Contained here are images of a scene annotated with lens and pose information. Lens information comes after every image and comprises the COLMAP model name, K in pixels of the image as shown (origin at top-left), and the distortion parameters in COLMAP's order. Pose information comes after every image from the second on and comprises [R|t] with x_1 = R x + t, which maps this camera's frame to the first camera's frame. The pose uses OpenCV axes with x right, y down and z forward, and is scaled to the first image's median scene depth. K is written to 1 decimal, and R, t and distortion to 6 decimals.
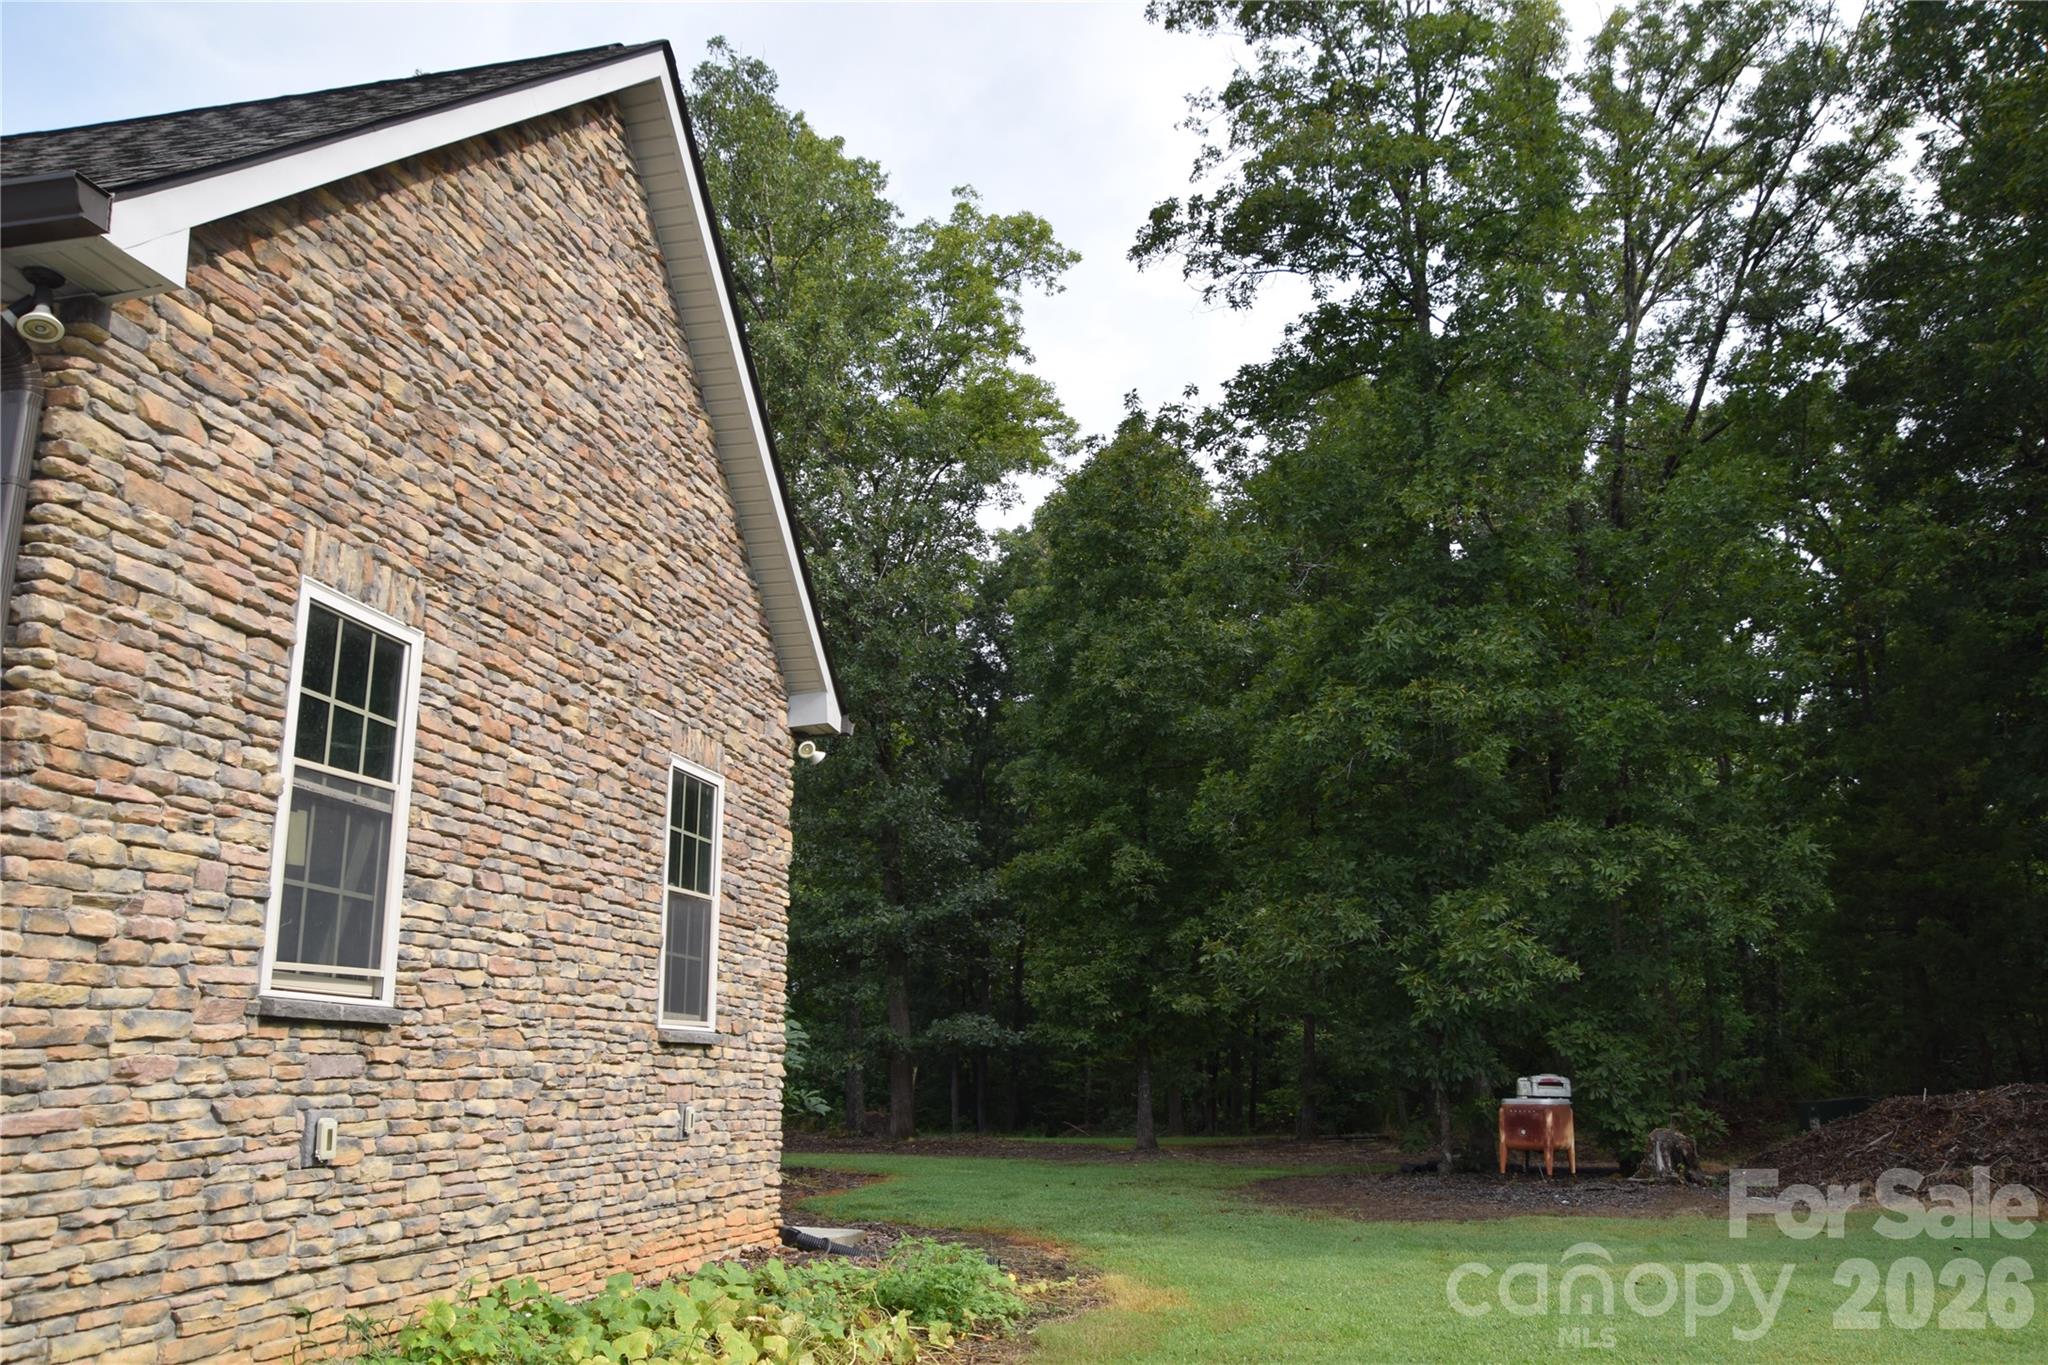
lens RADIAL K [[1661.5, 0, 1023.9], [0, 1661.5, 683.6], [0, 0, 1]] dist [-0.003812, 0.000323]
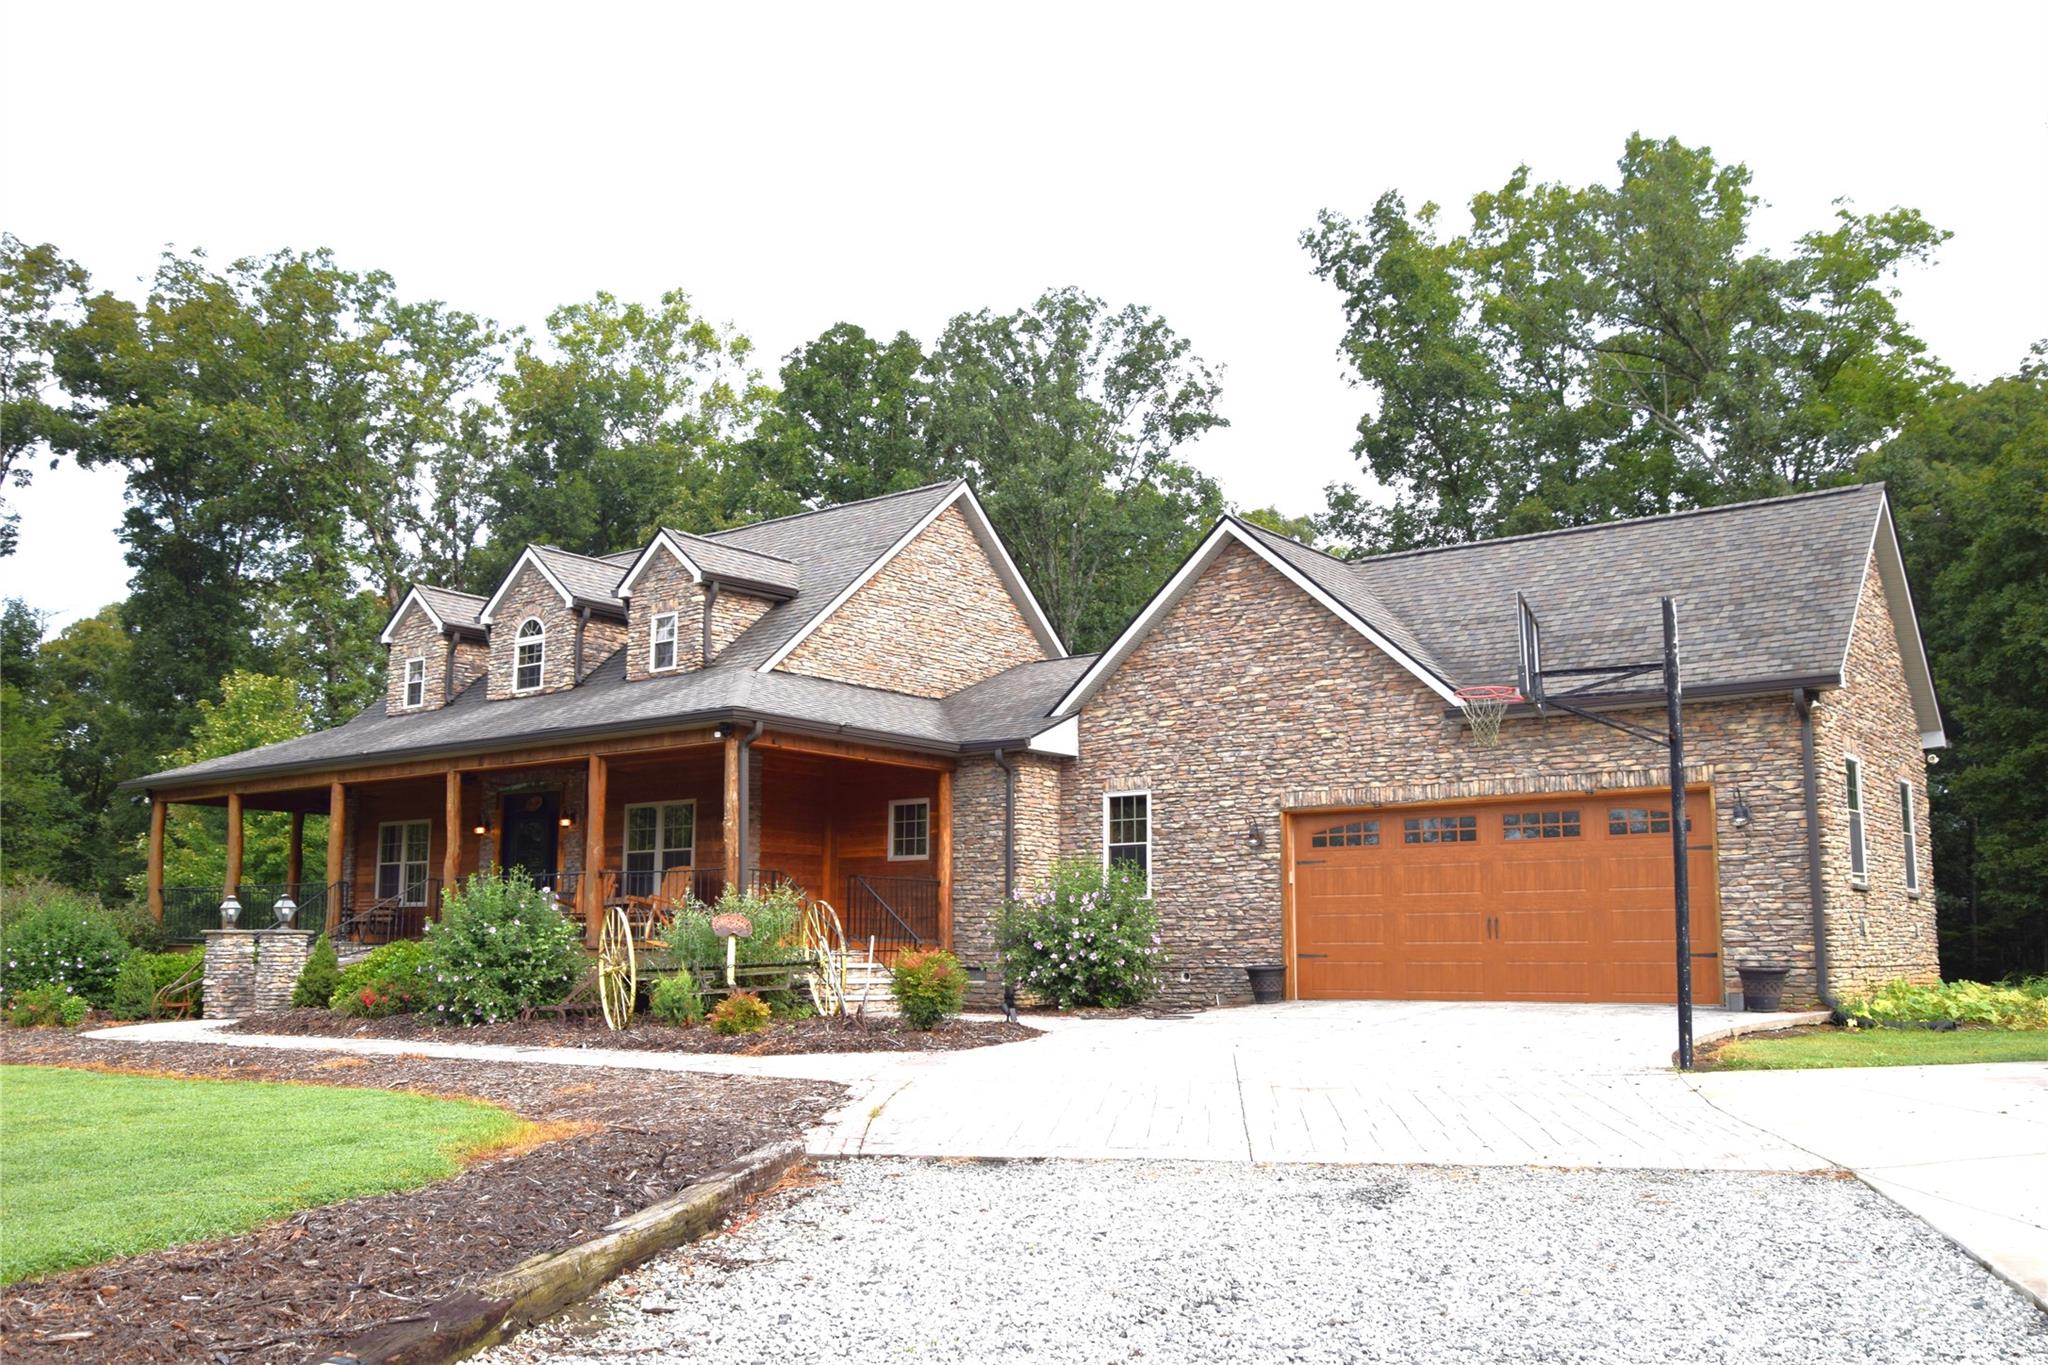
lens RADIAL K [[1786.0, 0, 1024.9], [0, 1786.0, 683.6], [0, 0, 1]] dist [0.010642, 0.006598]
pose [[0.913893, -0.060784, -0.401378, -0.093365], [0.093214, 0.993729, 0.061749, -0.106015], [0.395107, -0.093846, 0.913829, -0.529111]]
